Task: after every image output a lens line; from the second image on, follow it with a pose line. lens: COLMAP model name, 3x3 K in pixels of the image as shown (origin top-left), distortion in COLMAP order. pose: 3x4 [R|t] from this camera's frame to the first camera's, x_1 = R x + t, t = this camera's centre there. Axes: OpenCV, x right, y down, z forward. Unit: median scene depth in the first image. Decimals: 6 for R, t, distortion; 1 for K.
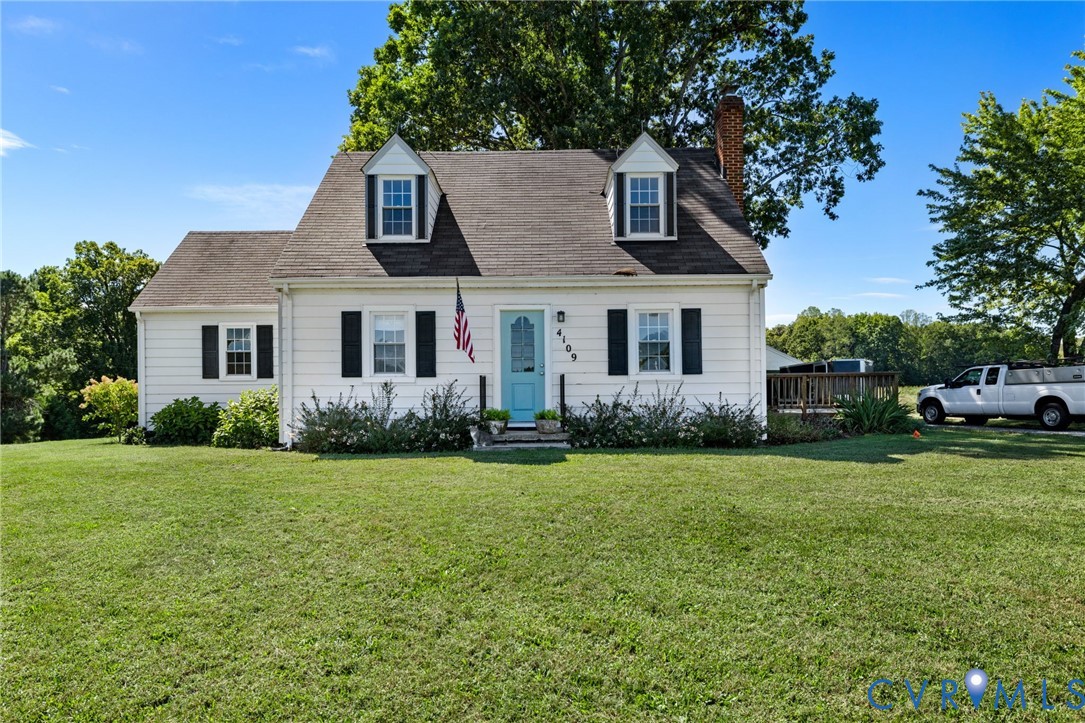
lens RADIAL K [[471.2, 0, 537.5], [0, 471.2, 360.7], [0, 0, 1]] dist [-0.000774, -0.000134]
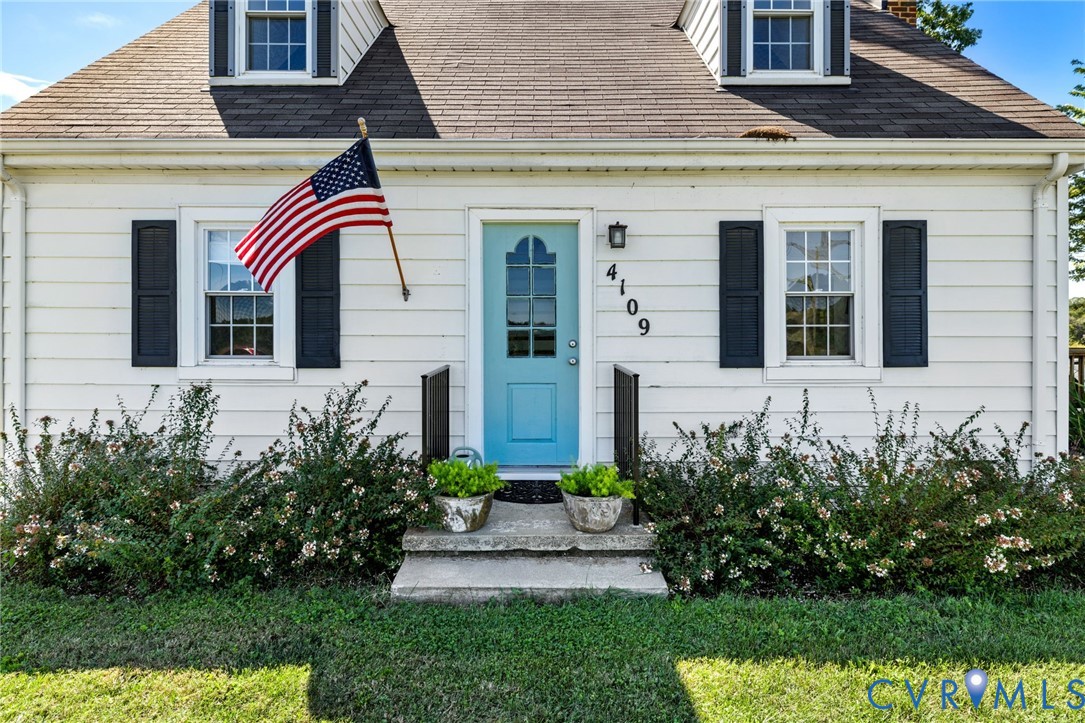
lens RADIAL K [[471.2, 0, 537.5], [0, 471.2, 360.7], [0, 0, 1]] dist [-0.000774, -0.000134]
pose [[0.999887, 0.009910, -0.011313, -0.019429], [-0.008870, 0.996037, 0.088497, -0.013753], [0.012145, -0.088387, 0.996012, 0.533157]]
